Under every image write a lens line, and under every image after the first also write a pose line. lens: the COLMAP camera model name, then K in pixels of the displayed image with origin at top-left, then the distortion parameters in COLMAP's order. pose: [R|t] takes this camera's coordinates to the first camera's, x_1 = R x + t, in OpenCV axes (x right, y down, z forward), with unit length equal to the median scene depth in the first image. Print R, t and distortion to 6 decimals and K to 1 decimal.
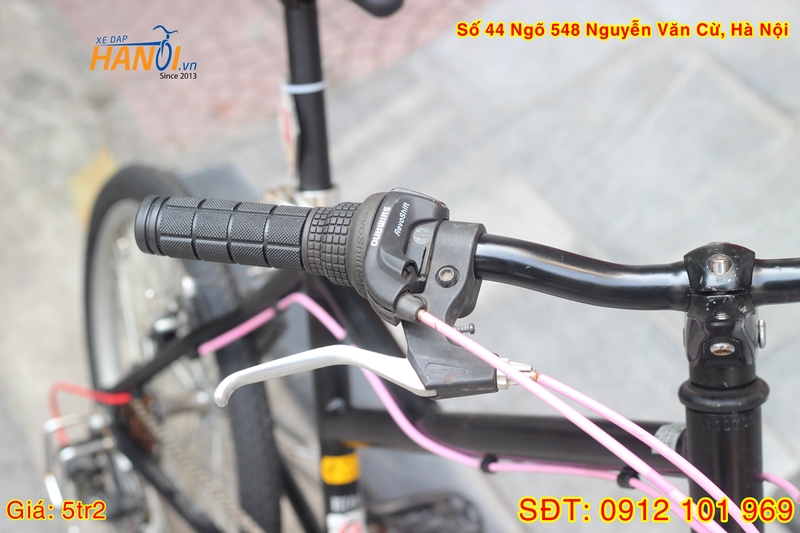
lens RADIAL K [[1903.6, 0, 400.0], [0, 1903.6, 266.5], [0, 0, 1]] dist [-0.053077, -0.231433]
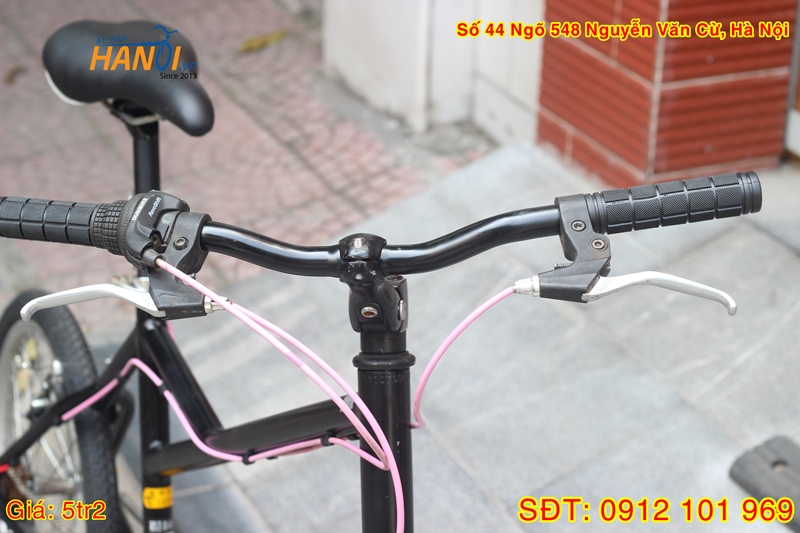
lens RADIAL K [[1903.6, 0, 400.0], [0, 1903.6, 266.5], [0, 0, 1]] dist [-0.053077, -0.231433]
pose [[0.998679, 0.050841, 0.007439, 0.187105], [-0.048700, 0.982732, -0.178513, 0.282515], [-0.016386, 0.177915, 0.983909, -0.486137]]
